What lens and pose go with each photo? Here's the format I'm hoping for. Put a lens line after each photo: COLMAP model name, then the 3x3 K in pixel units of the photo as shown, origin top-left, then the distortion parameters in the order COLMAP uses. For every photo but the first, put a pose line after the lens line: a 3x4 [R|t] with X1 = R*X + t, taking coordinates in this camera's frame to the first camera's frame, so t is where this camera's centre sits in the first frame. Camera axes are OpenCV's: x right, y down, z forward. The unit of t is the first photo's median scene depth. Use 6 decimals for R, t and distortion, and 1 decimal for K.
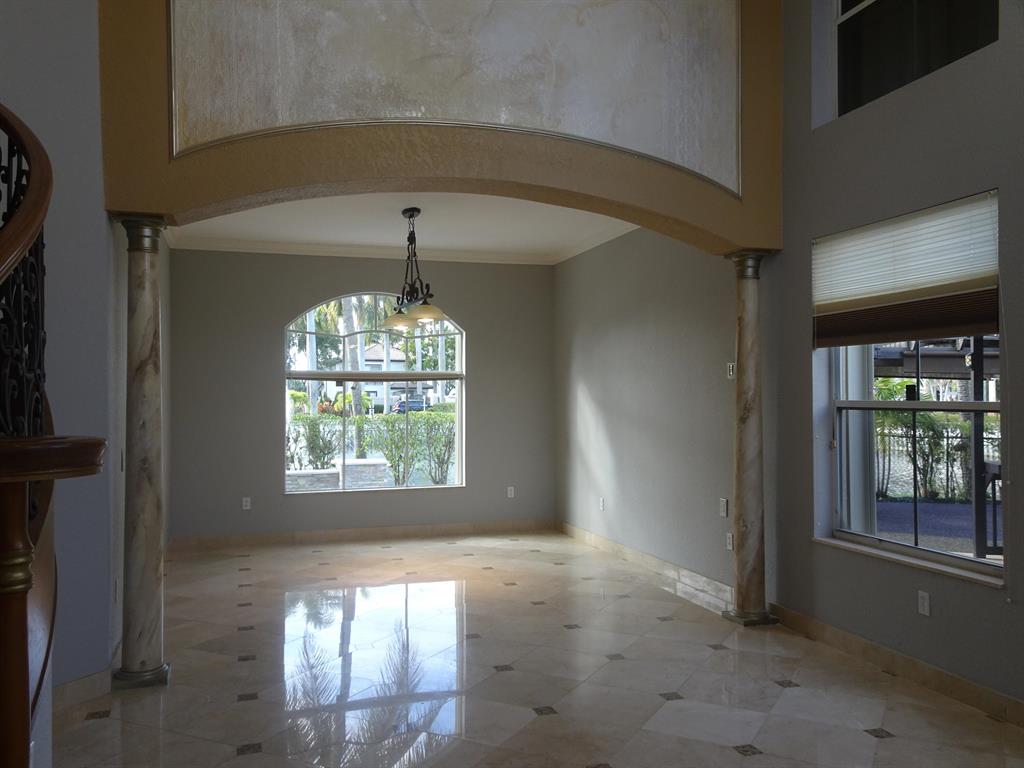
lens RADIAL K [[858.6, 0, 512.0], [0, 858.6, 384.0], [0, 0, 1]] dist [0.038476, 0.007750]
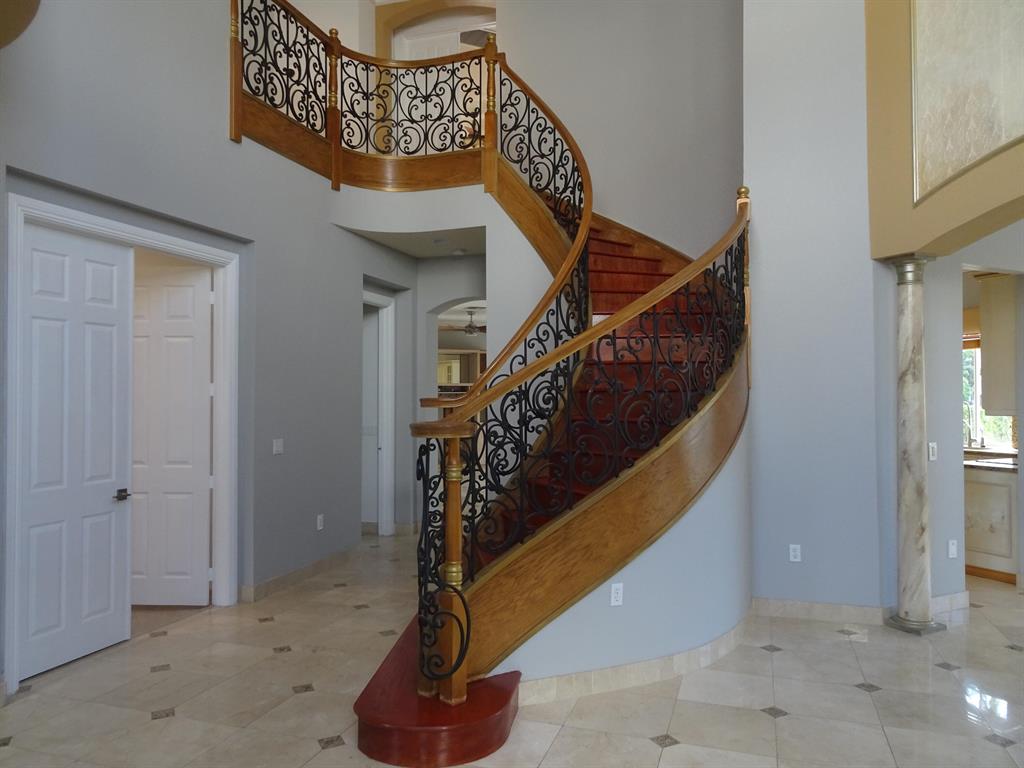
lens RADIAL K [[740.8, 0, 516.7], [0, 740.8, 381.6], [0, 0, 1]] dist [0.020227, -0.005593]
pose [[0.167389, -0.010074, -0.985839, 0.451362], [0.009281, 0.999920, -0.008642, -0.007141], [0.985847, -0.007703, 0.167469, 0.222493]]
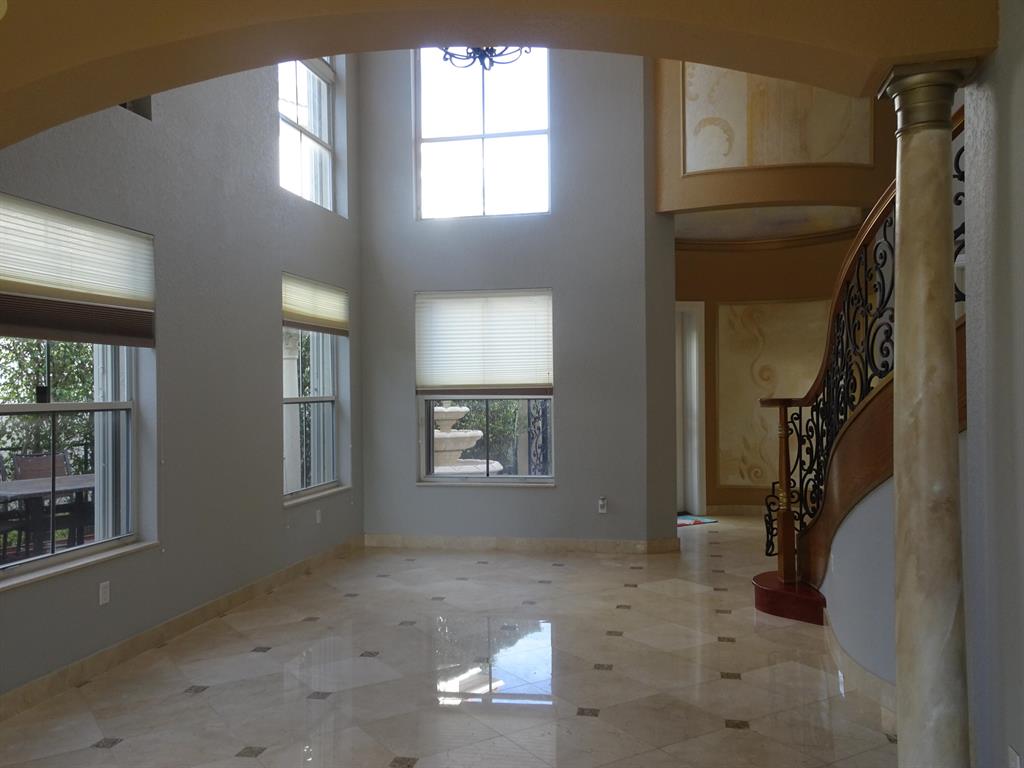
lens RADIAL K [[858.6, 0, 512.0], [0, 858.6, 384.0], [0, 0, 1]] dist [0.038476, 0.007750]
pose [[-0.868568, 0.017733, 0.495252, -0.398796], [0.010030, 0.999784, -0.018208, 0.018233], [-0.495468, -0.010848, -0.868559, 1.379487]]
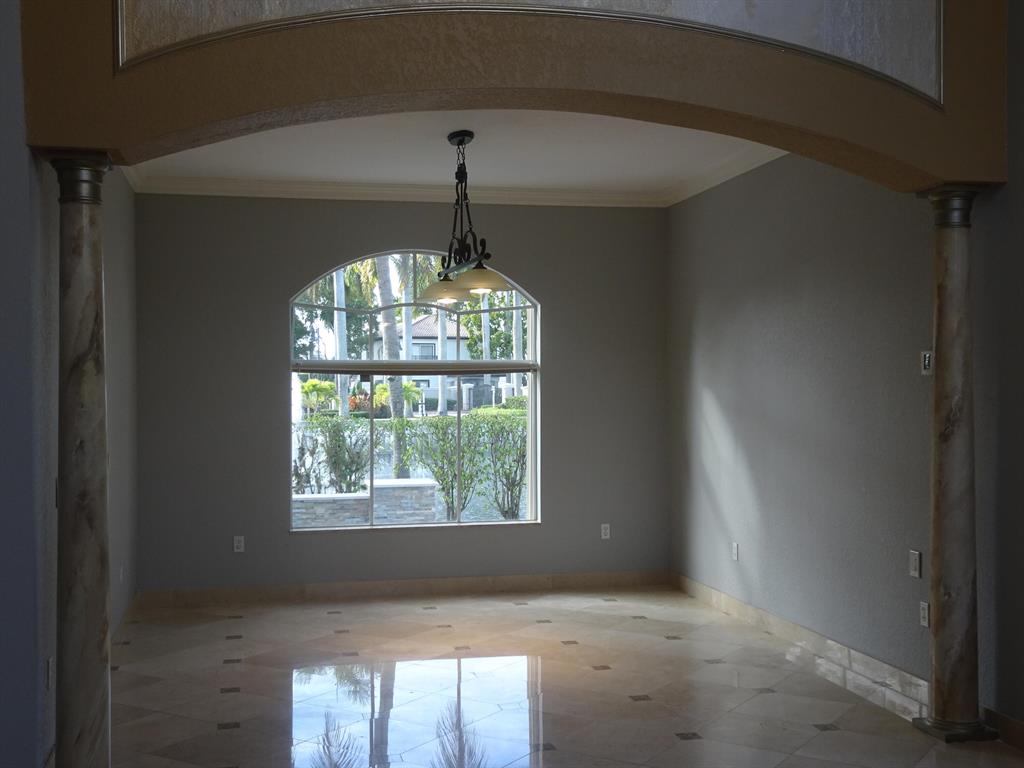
lens RADIAL K [[1186.4, 0, 512.0], [0, 1186.4, 384.0], [0, 0, 1]] dist [0.042802, 0.002301]
pose [[0.996112, -0.001068, -0.088095, 0.013284], [0.002254, 0.999908, 0.013362, -0.013133], [0.088073, -0.013509, 0.996022, 0.040155]]
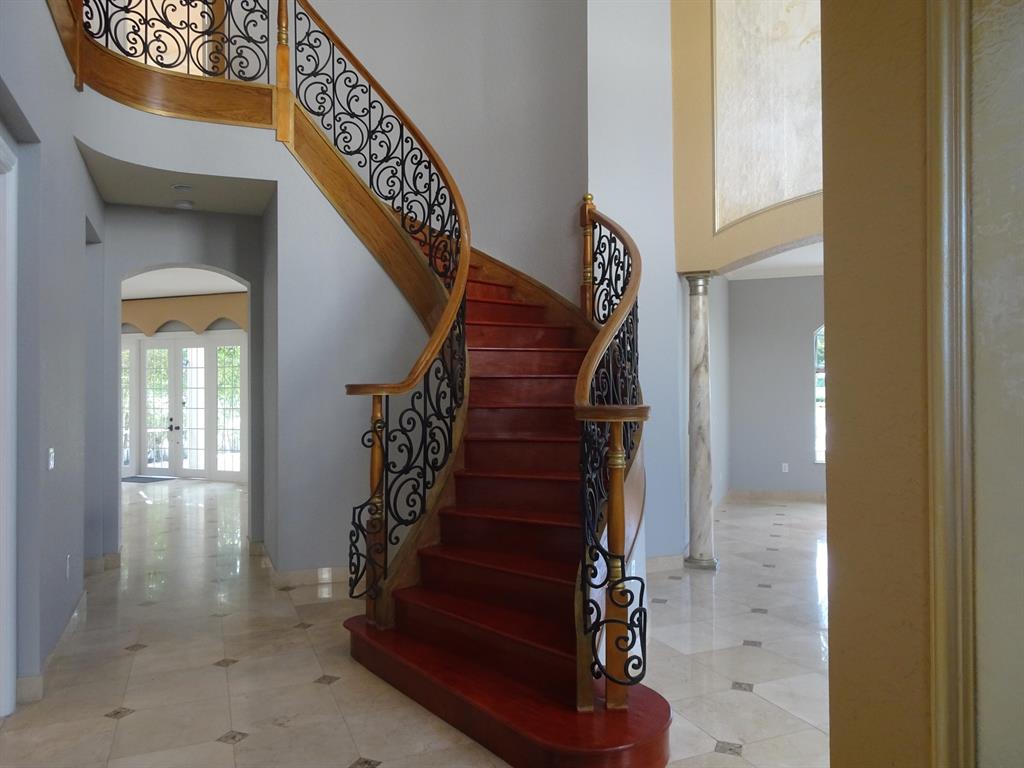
lens RADIAL K [[740.8, 0, 516.7], [0, 740.8, 381.6], [0, 0, 1]] dist [0.020227, -0.005593]
pose [[0.775116, -0.006622, -0.631784, 0.143317], [0.011149, 0.999933, 0.003197, -0.002881], [0.631720, -0.009521, 0.775138, -0.217170]]
